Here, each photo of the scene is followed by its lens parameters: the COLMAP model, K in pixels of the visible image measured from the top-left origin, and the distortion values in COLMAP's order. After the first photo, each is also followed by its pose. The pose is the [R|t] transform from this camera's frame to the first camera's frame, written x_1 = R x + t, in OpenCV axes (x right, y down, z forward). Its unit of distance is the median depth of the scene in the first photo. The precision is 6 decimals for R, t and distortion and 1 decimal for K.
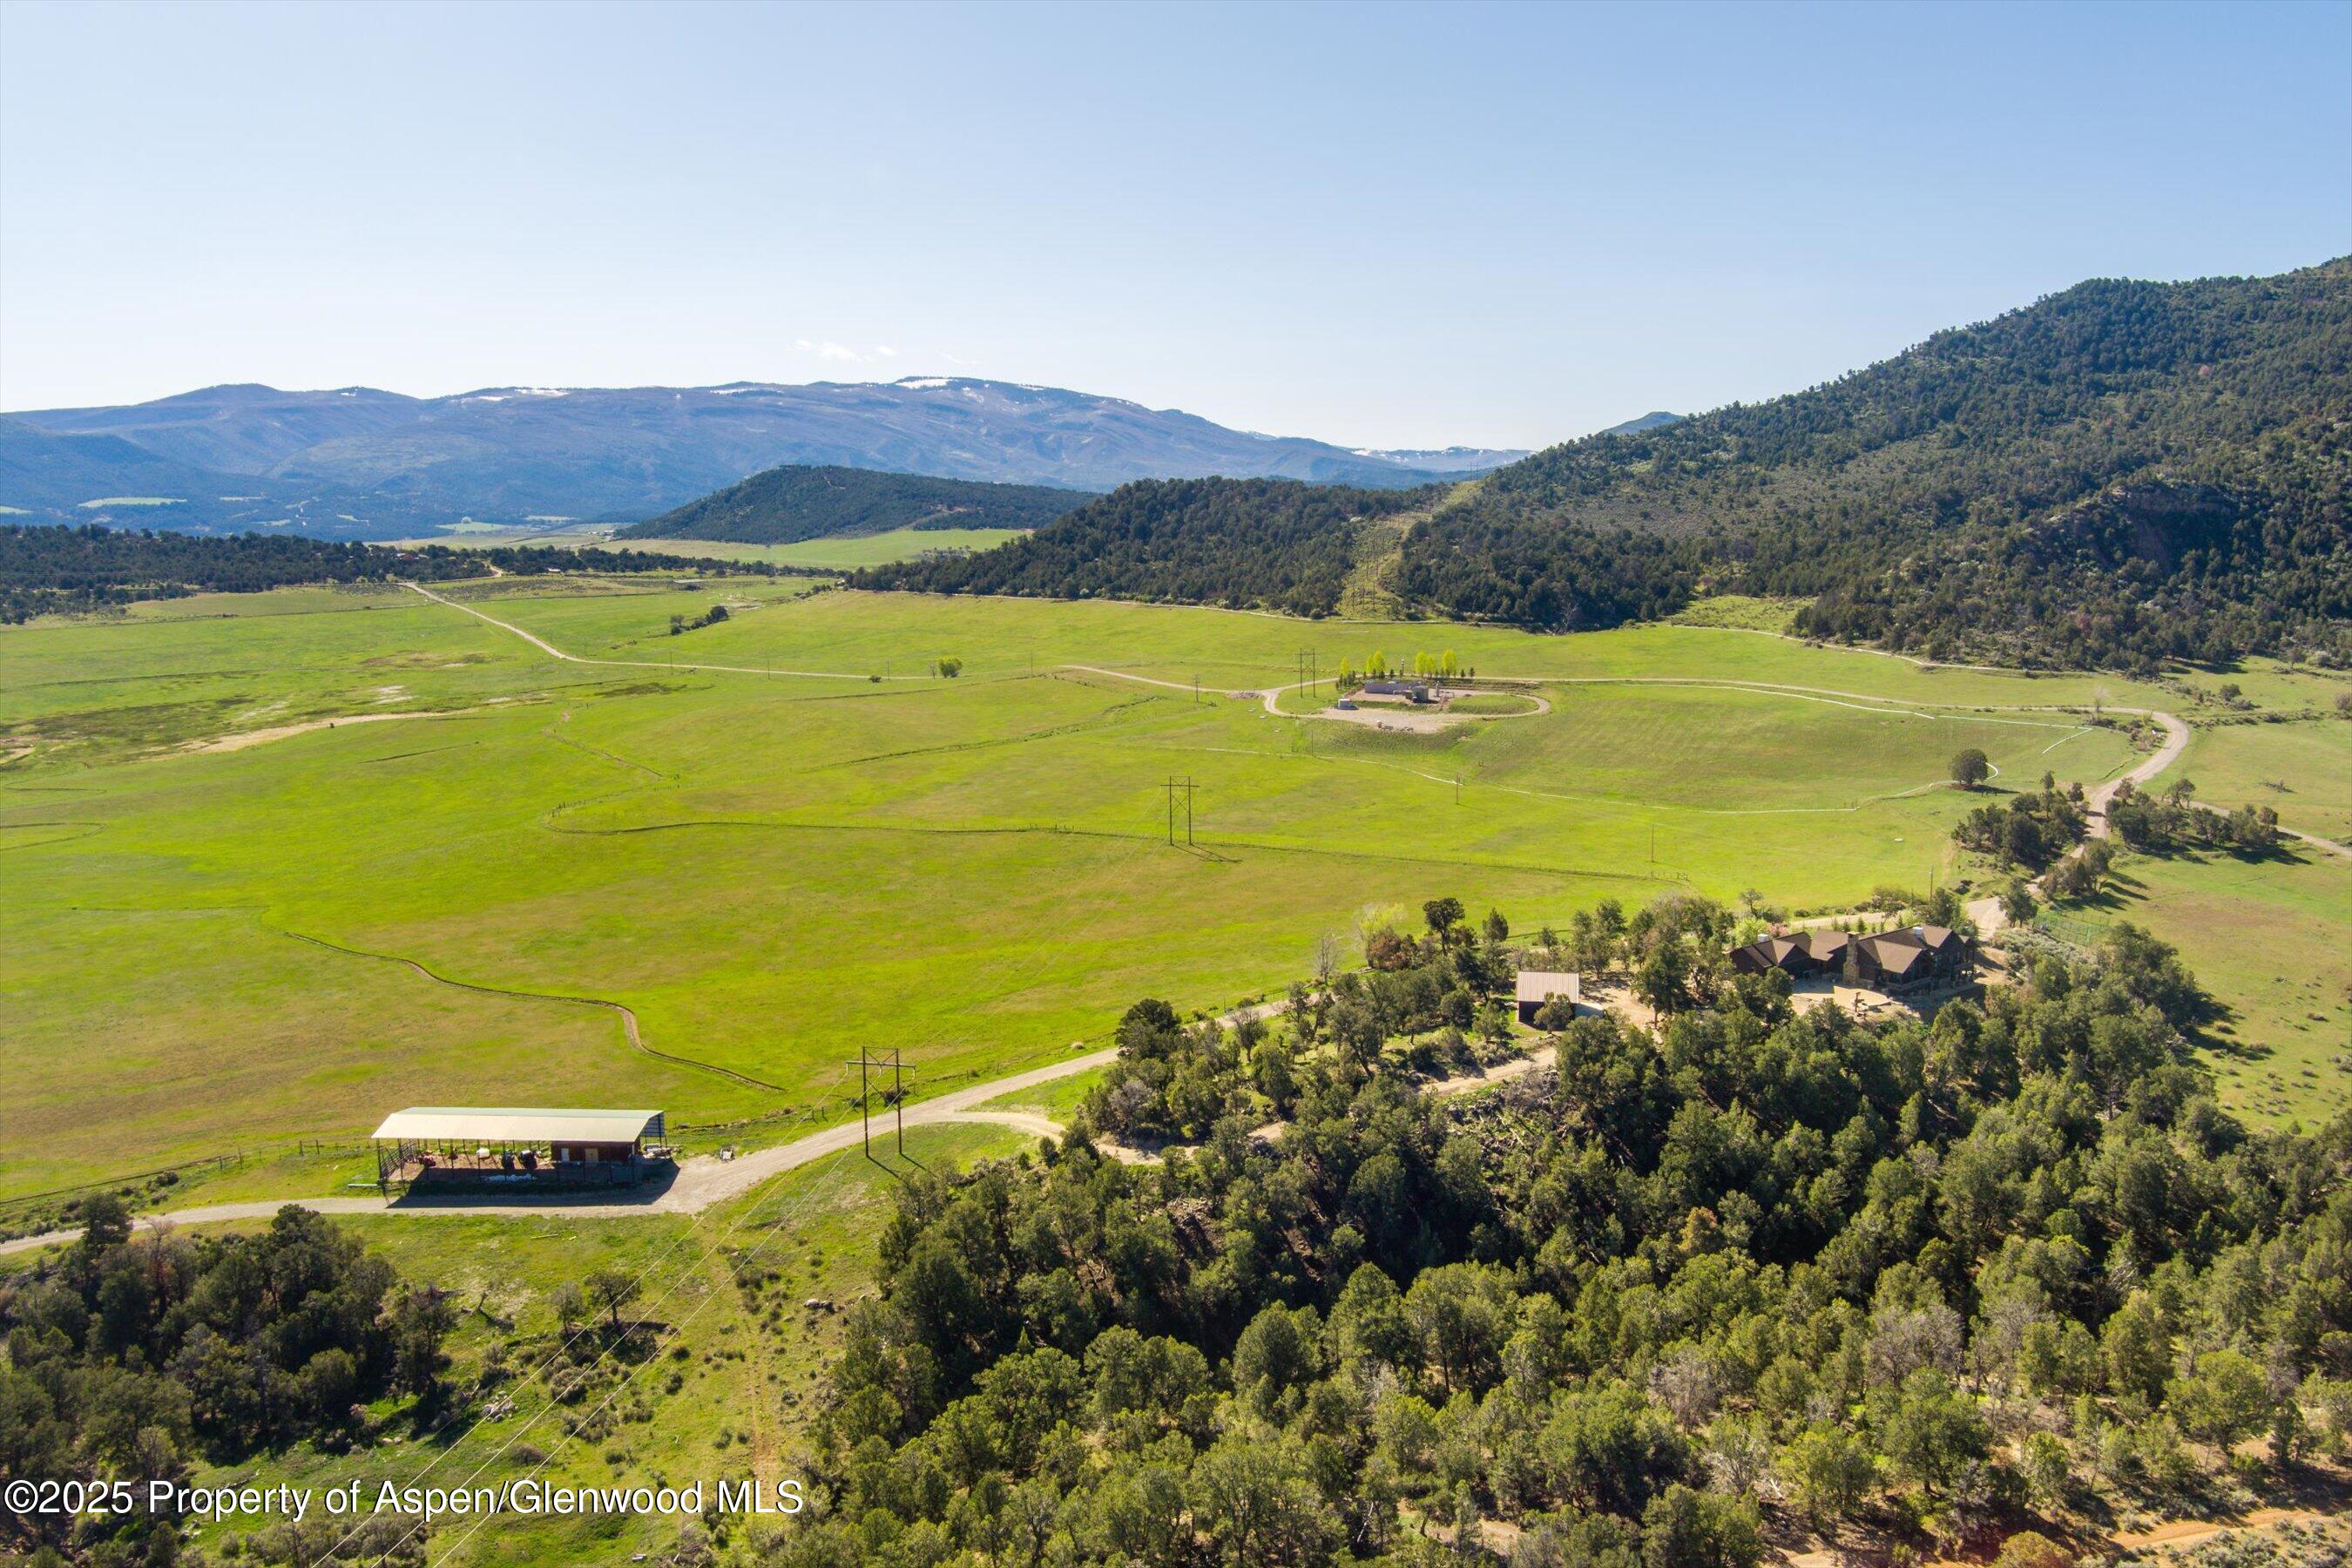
lens RADIAL K [[1892.8, 0, 1166.9], [0, 1892.8, 785.4], [0, 0, 1]] dist [-0.068478, 0.018881]
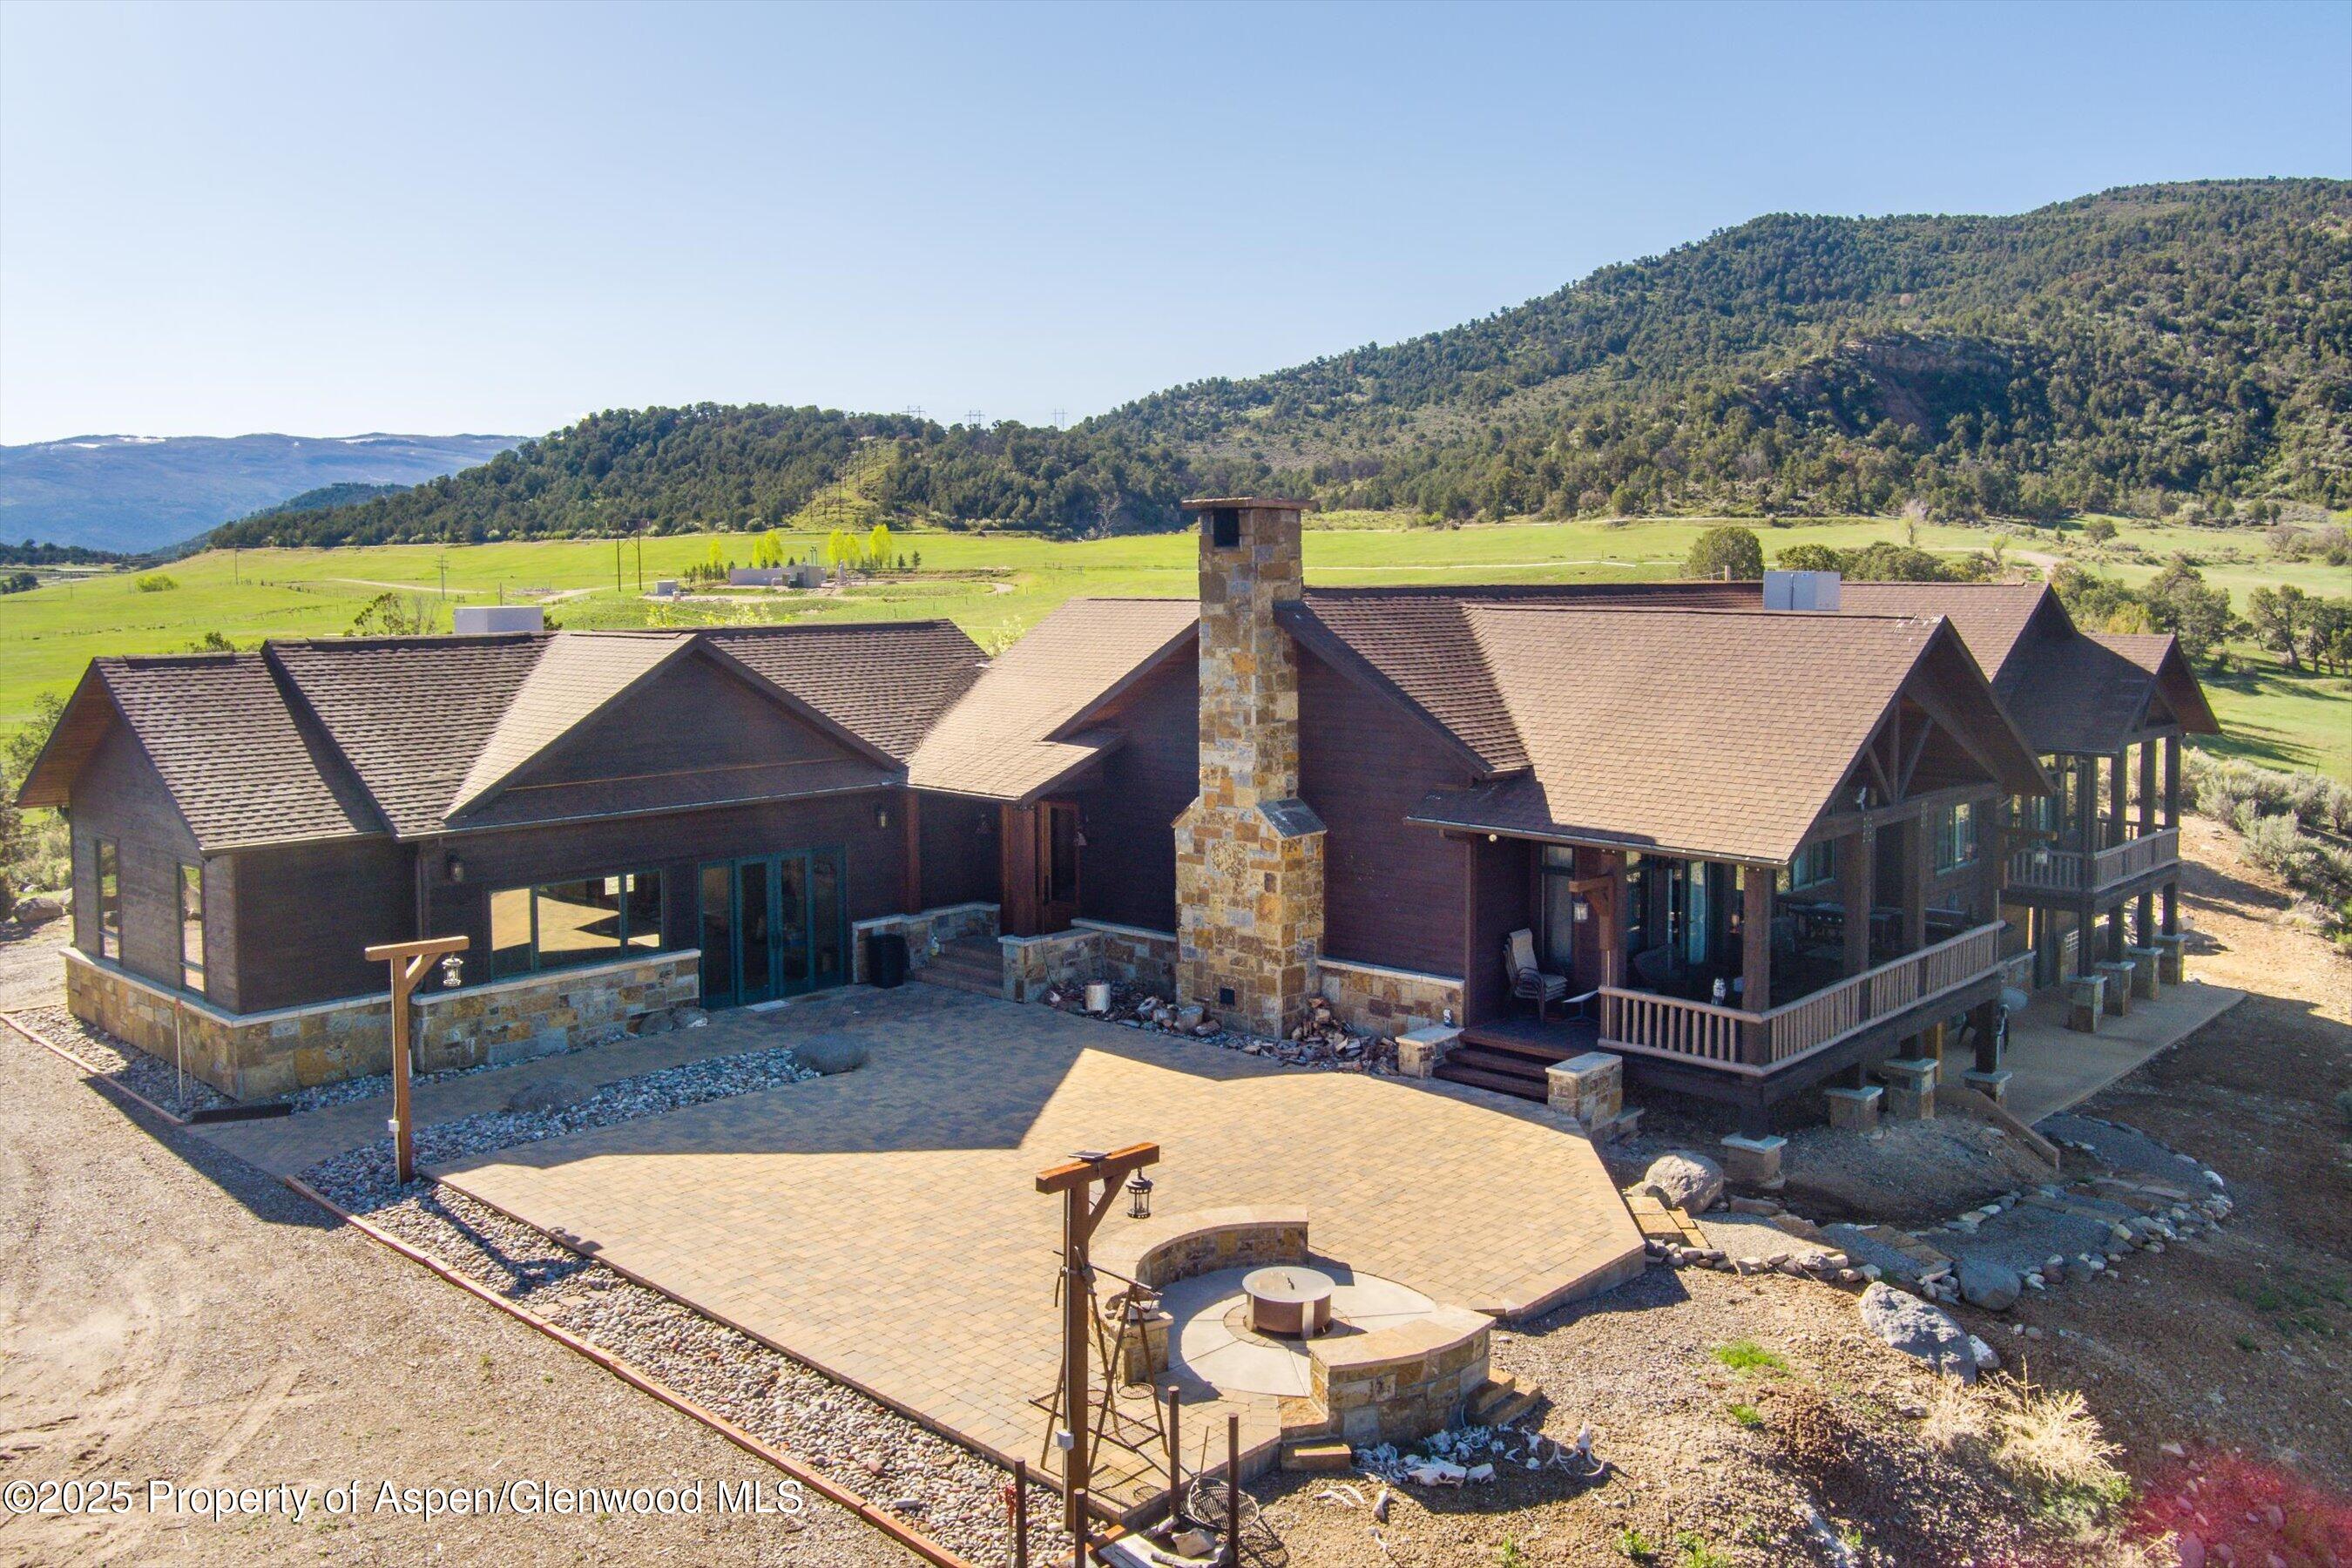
lens RADIAL K [[1913.5, 0, 1172.7], [0, 1913.5, 679.6], [0, 0, 1]] dist [-0.052321, -0.013630]
pose [[0.986202, -0.005923, 0.165439, 0.083567], [0.021331, 0.995575, -0.091512, 0.023557], [-0.164165, 0.093778, 0.981965, 0.218501]]
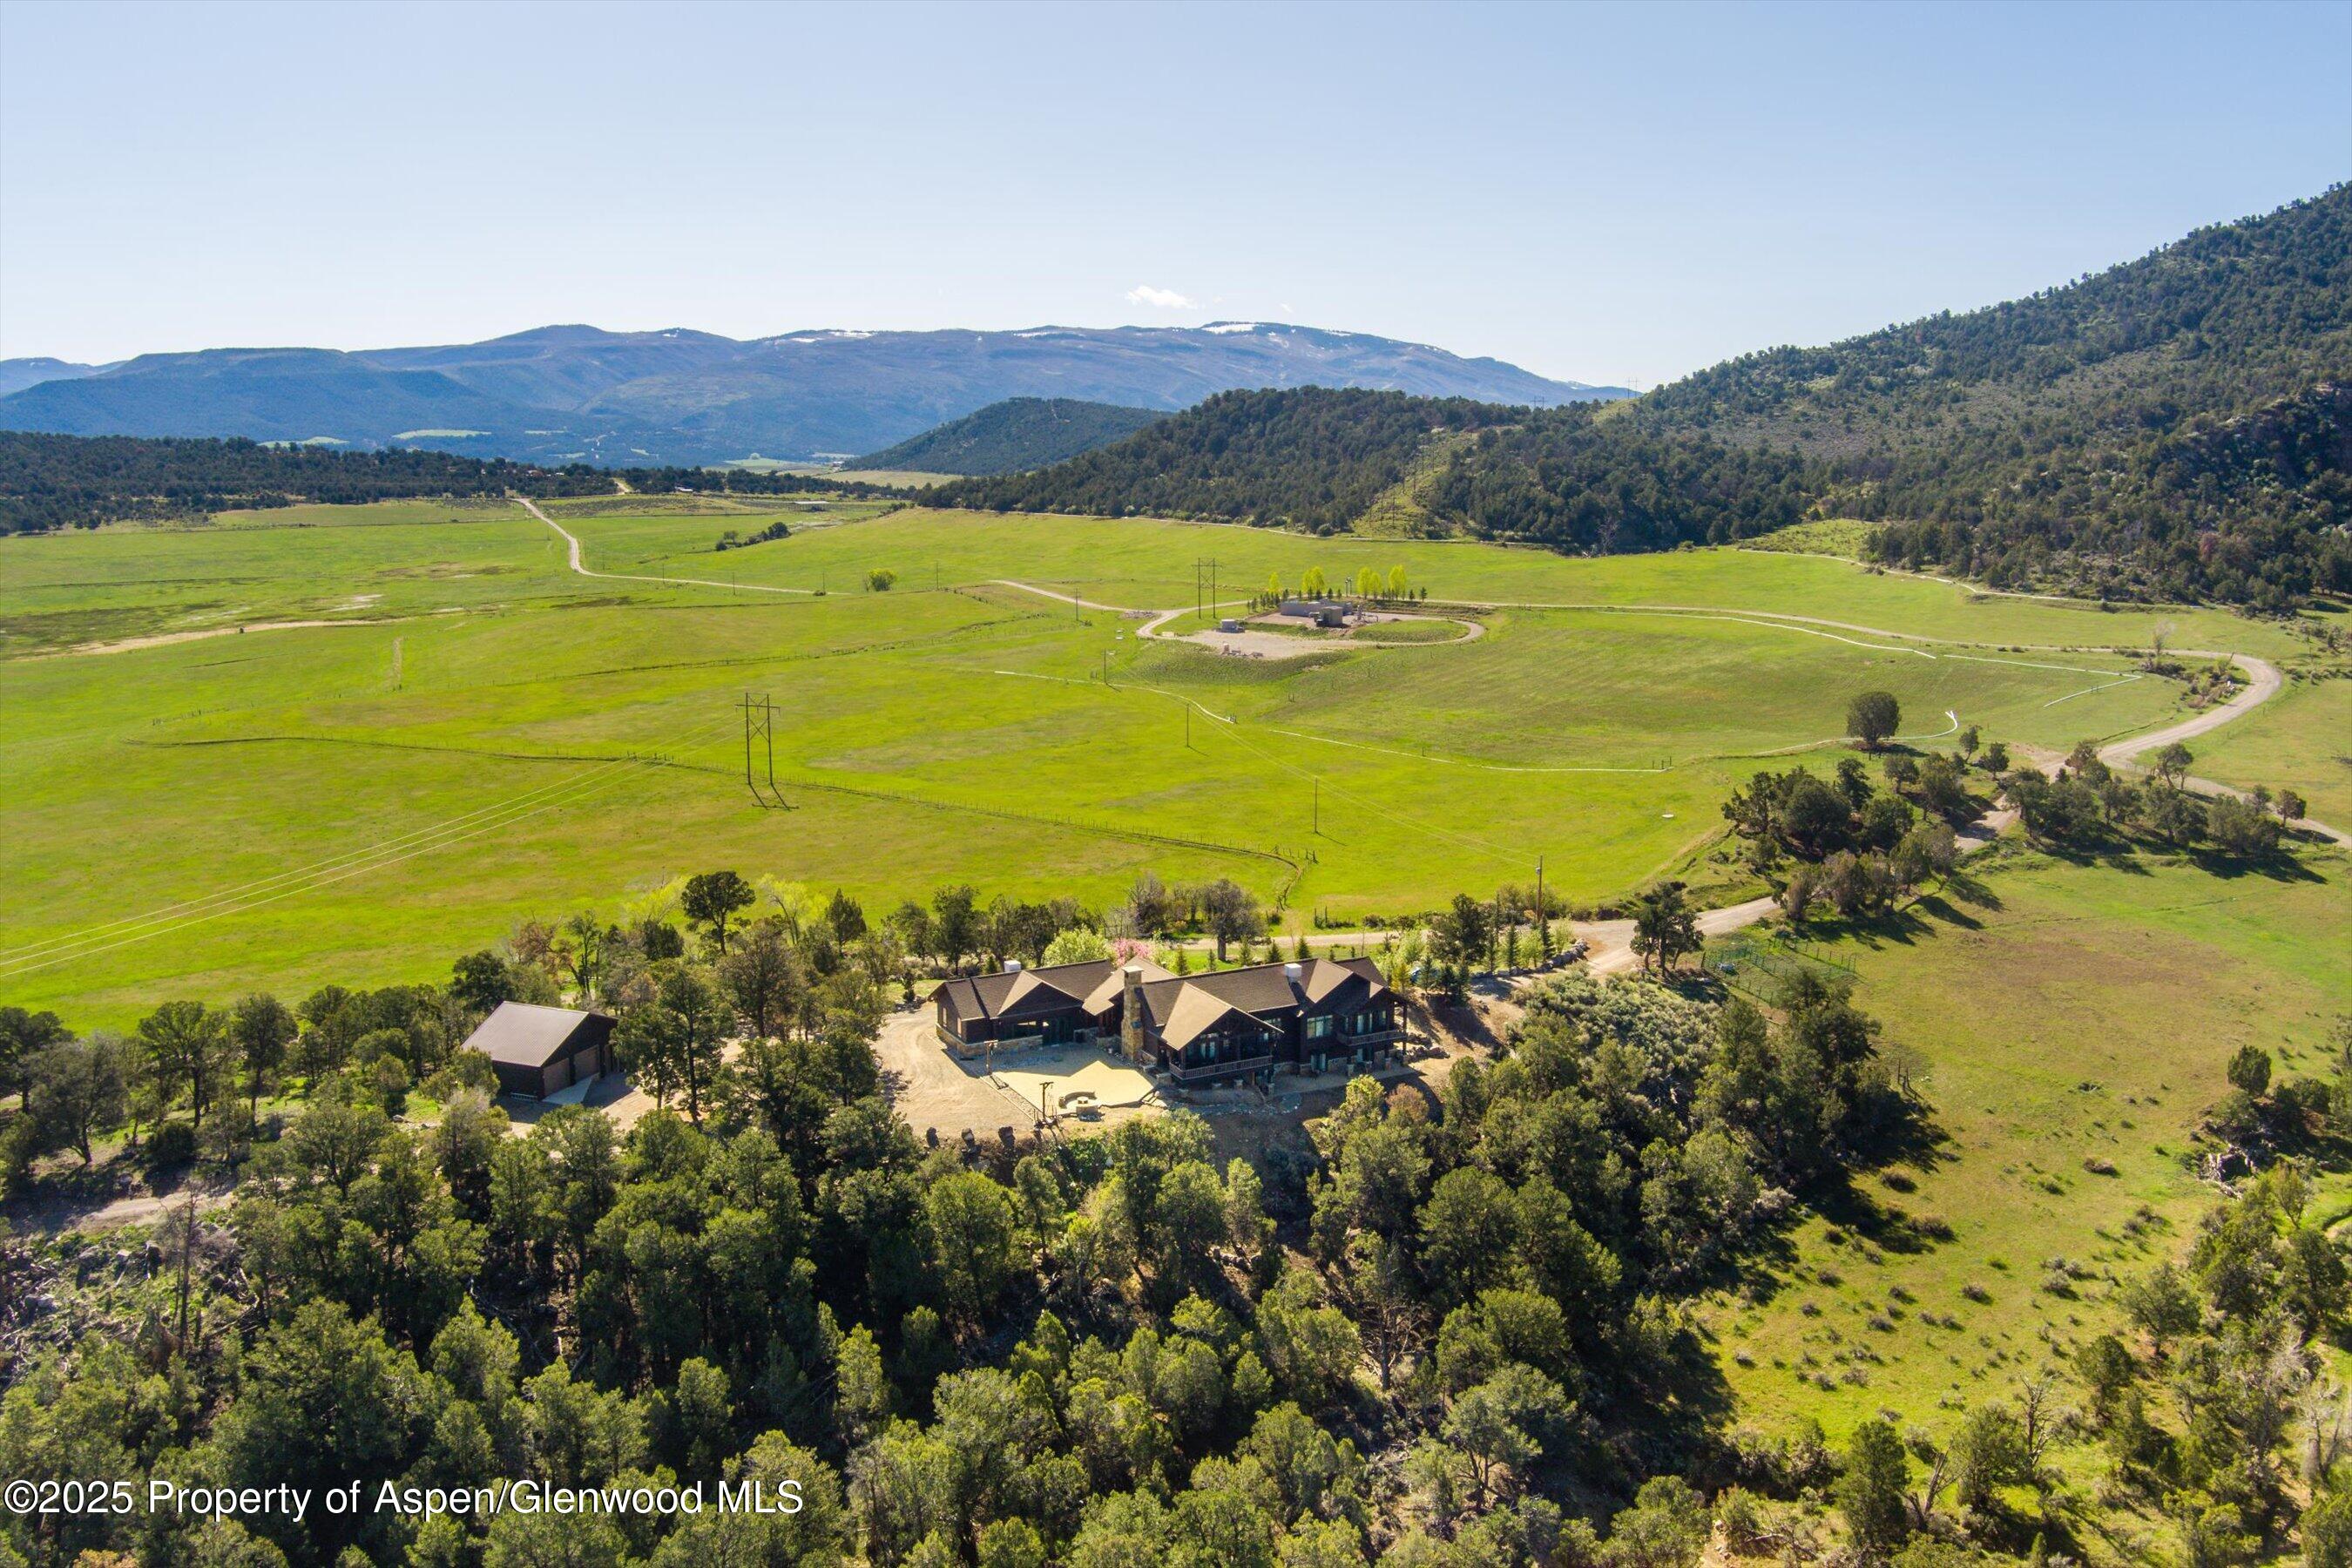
lens RADIAL K [[1900.6, 0, 1182.0], [0, 1900.6, 764.3], [0, 0, 1]] dist [-0.087851, 0.055438]
pose [[0.986838, 0.037207, -0.157371, 0.113078], [-0.035025, 0.999248, 0.016621, 0.001902], [0.157871, -0.010890, 0.987400, 0.107981]]
